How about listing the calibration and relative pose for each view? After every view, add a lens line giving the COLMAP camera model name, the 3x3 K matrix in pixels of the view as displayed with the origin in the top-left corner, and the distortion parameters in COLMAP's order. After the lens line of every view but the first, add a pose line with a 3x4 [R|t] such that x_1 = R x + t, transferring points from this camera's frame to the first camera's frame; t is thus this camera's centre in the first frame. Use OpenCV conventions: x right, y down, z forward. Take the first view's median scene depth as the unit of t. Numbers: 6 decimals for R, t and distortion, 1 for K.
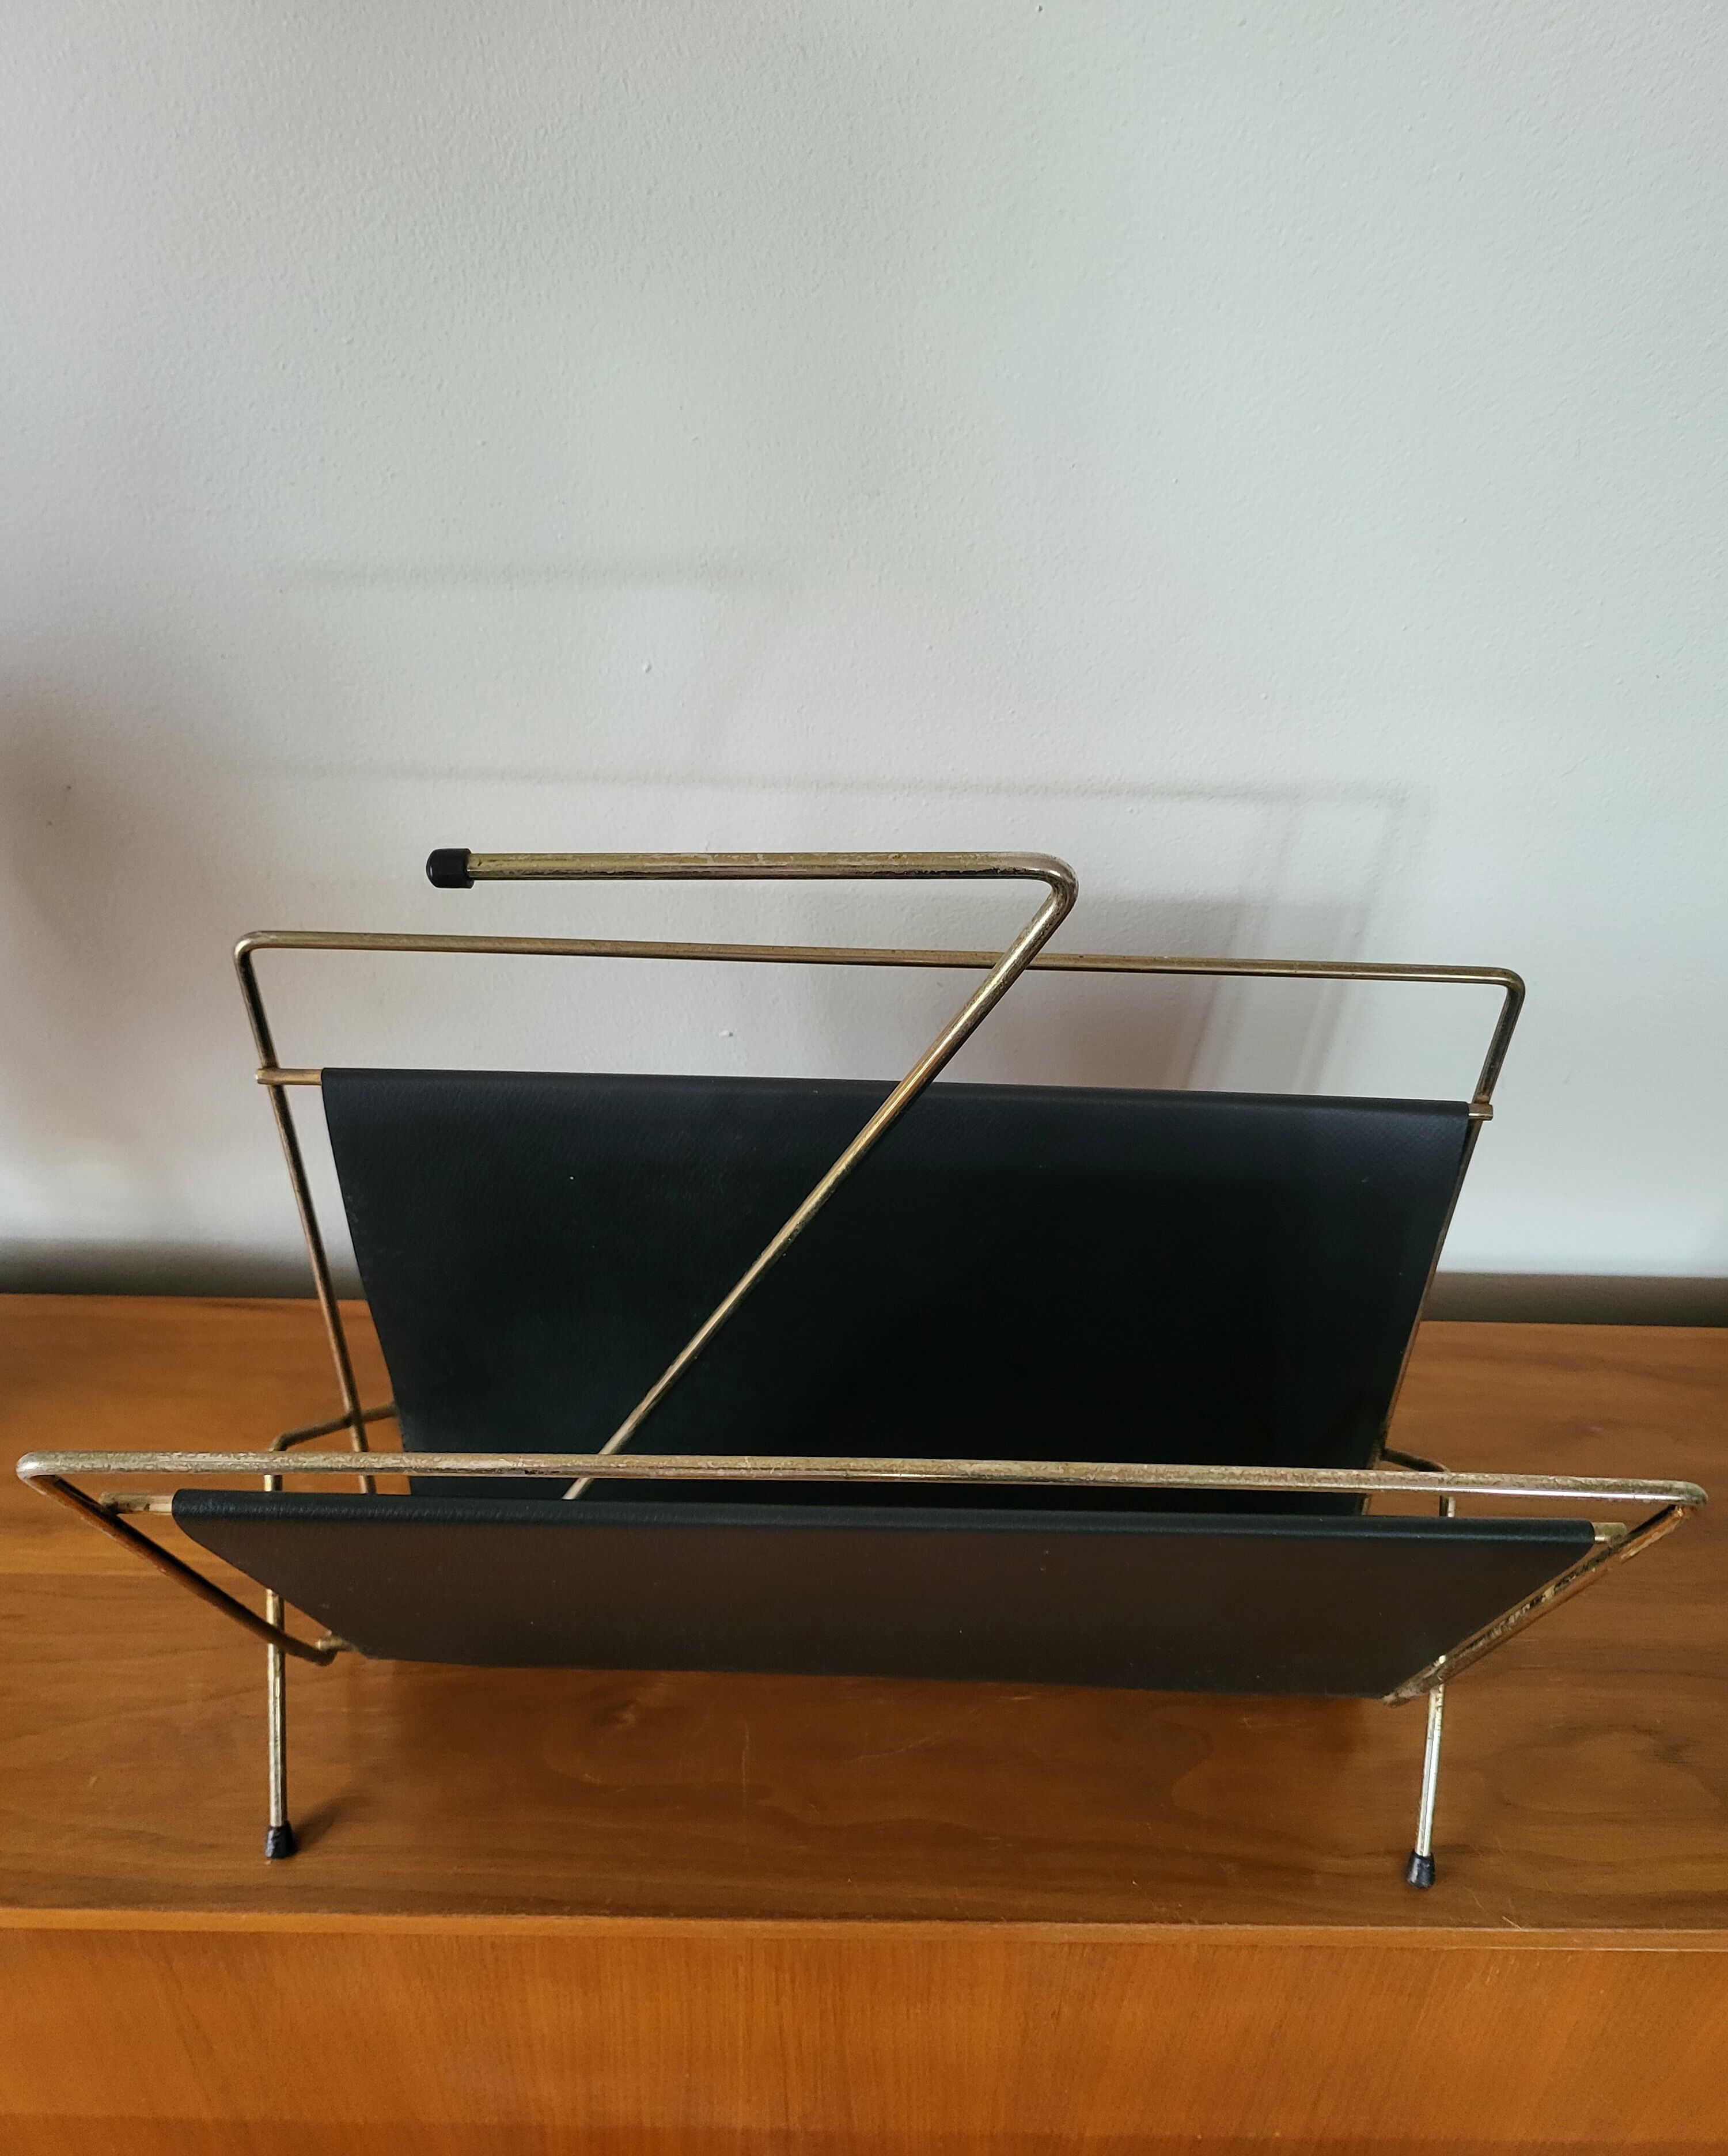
lens RADIAL K [[1609.4, 0, 858.8], [0, 1609.4, 1068.5], [0, 0, 1]] dist [0.035662, -0.051473]
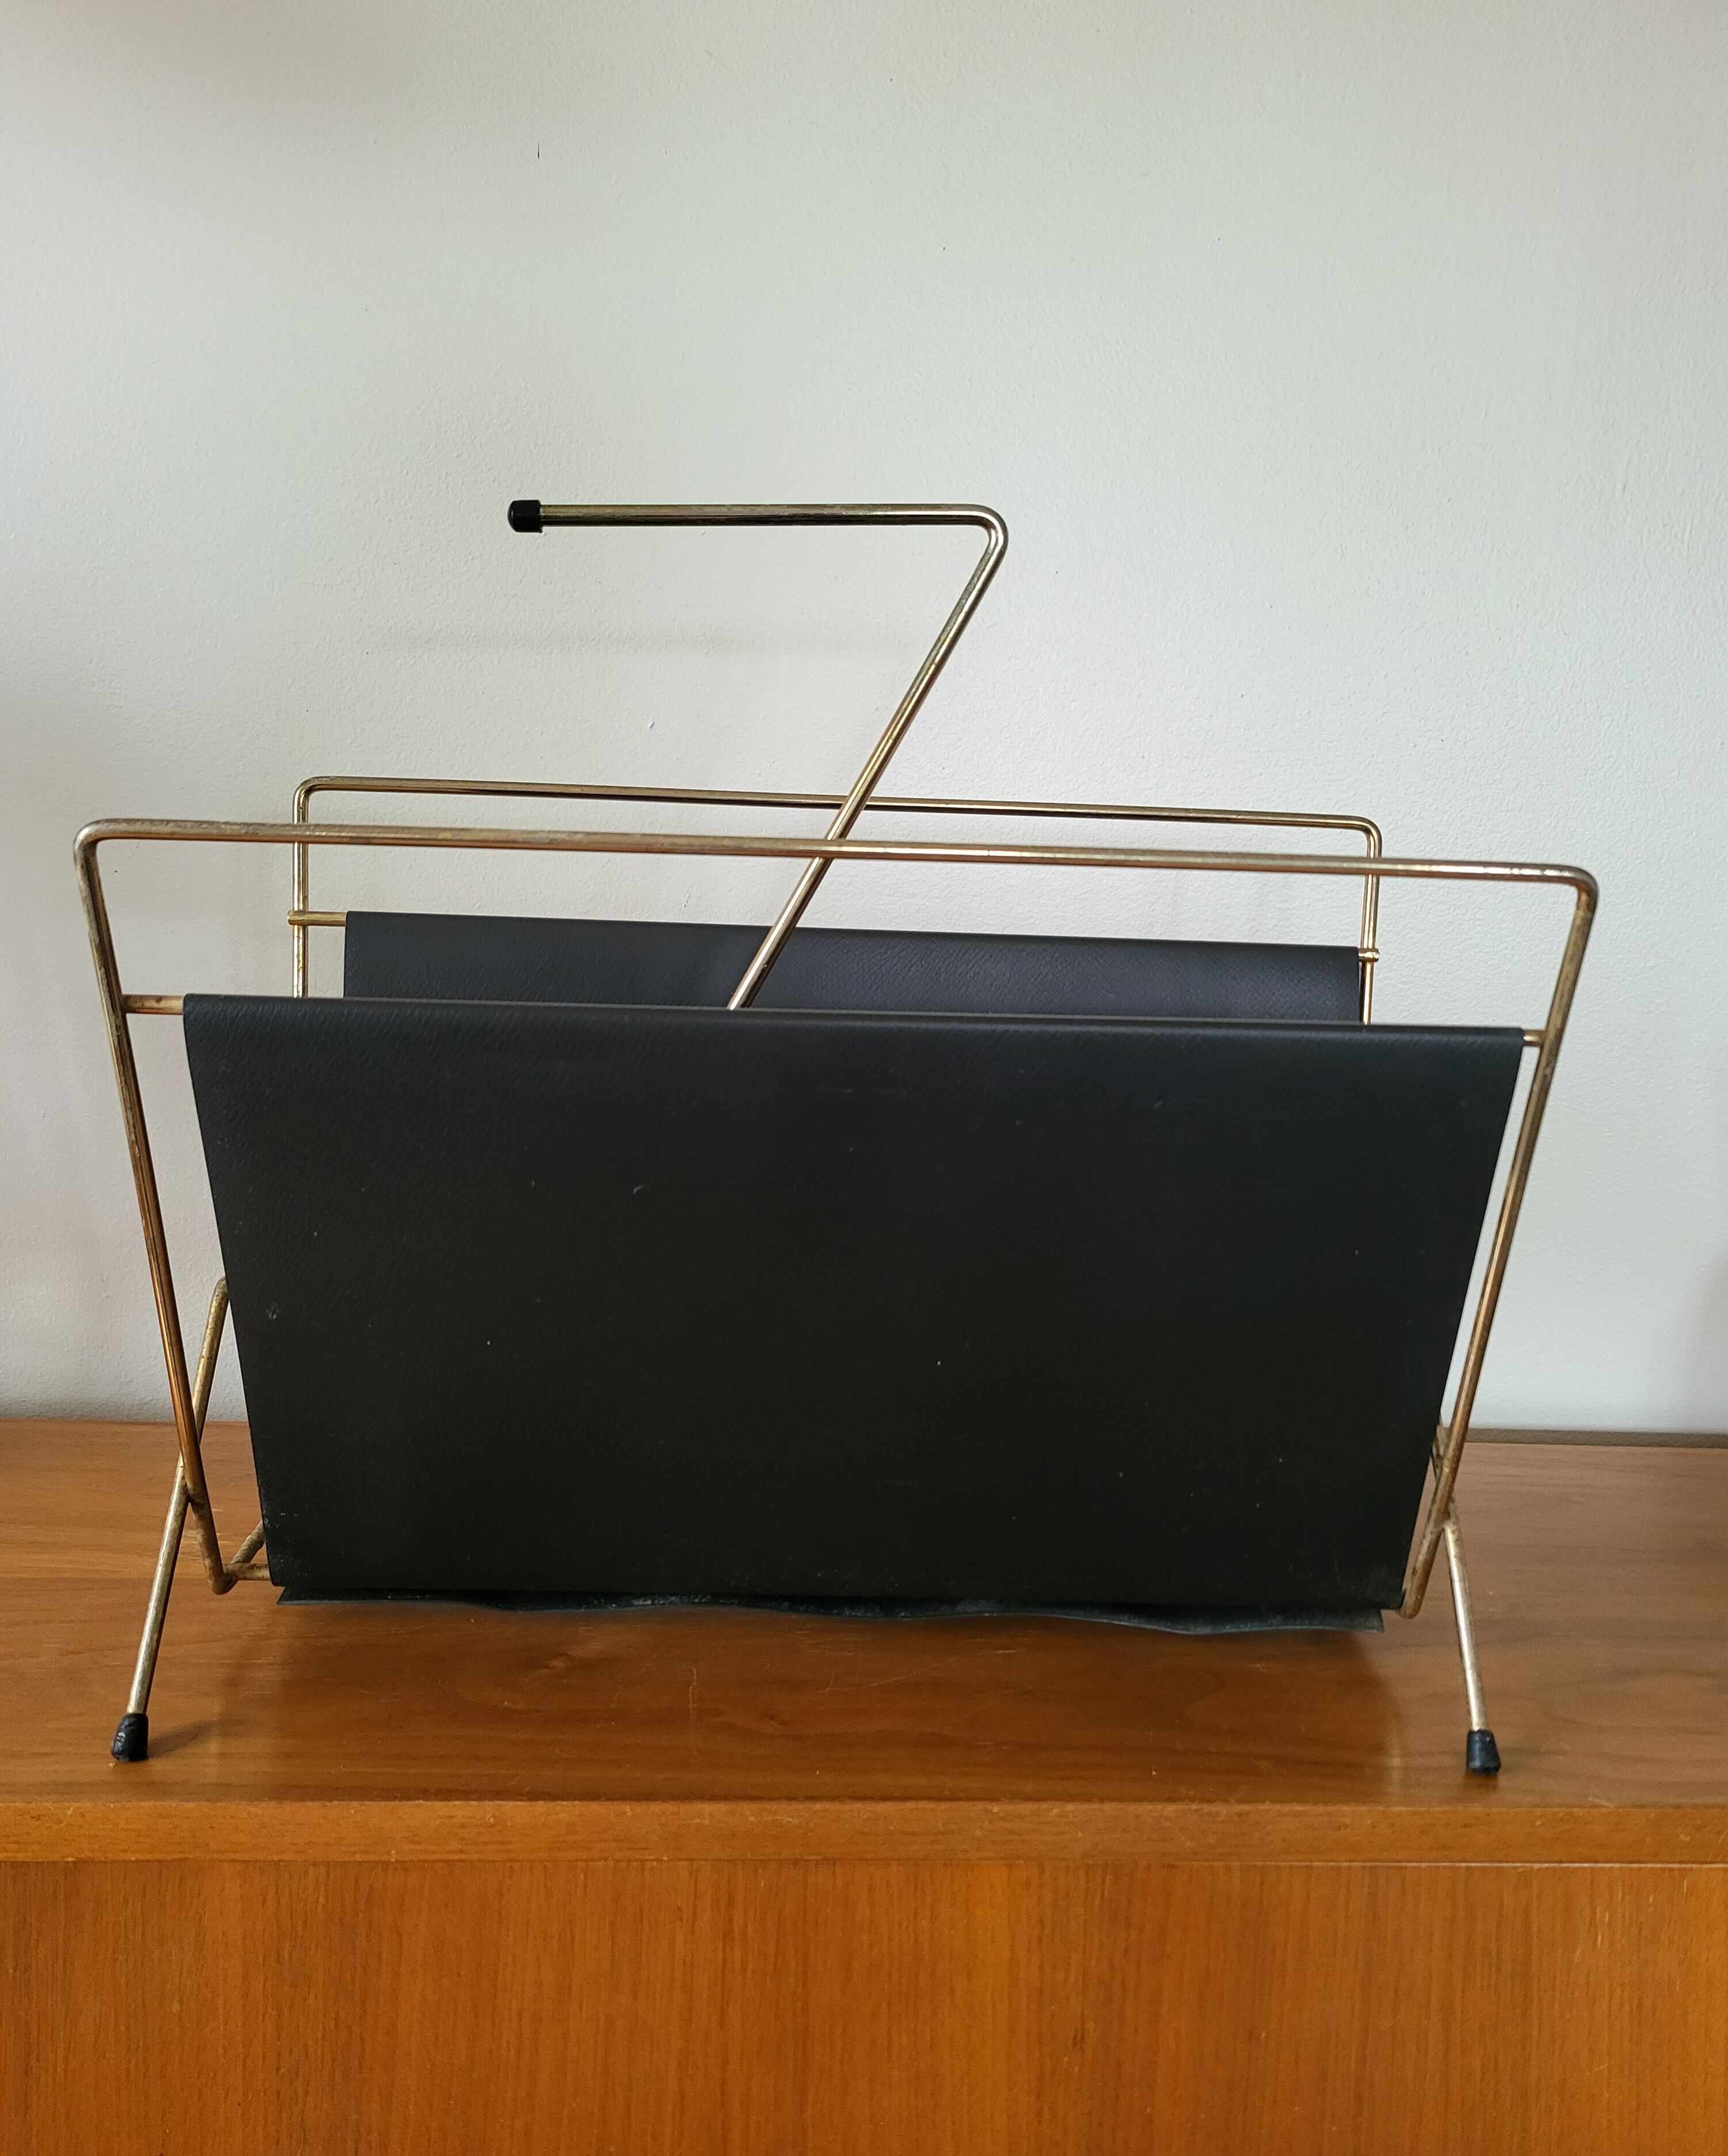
lens RADIAL K [[1609.4, 0, 858.8], [0, 1609.4, 1068.5], [0, 0, 1]] dist [0.035662, -0.051473]
pose [[0.998528, 0.011081, 0.053096, -0.032817], [0.019813, 0.836751, -0.547226, 0.649733], [-0.050492, 0.547472, 0.835299, 0.099050]]
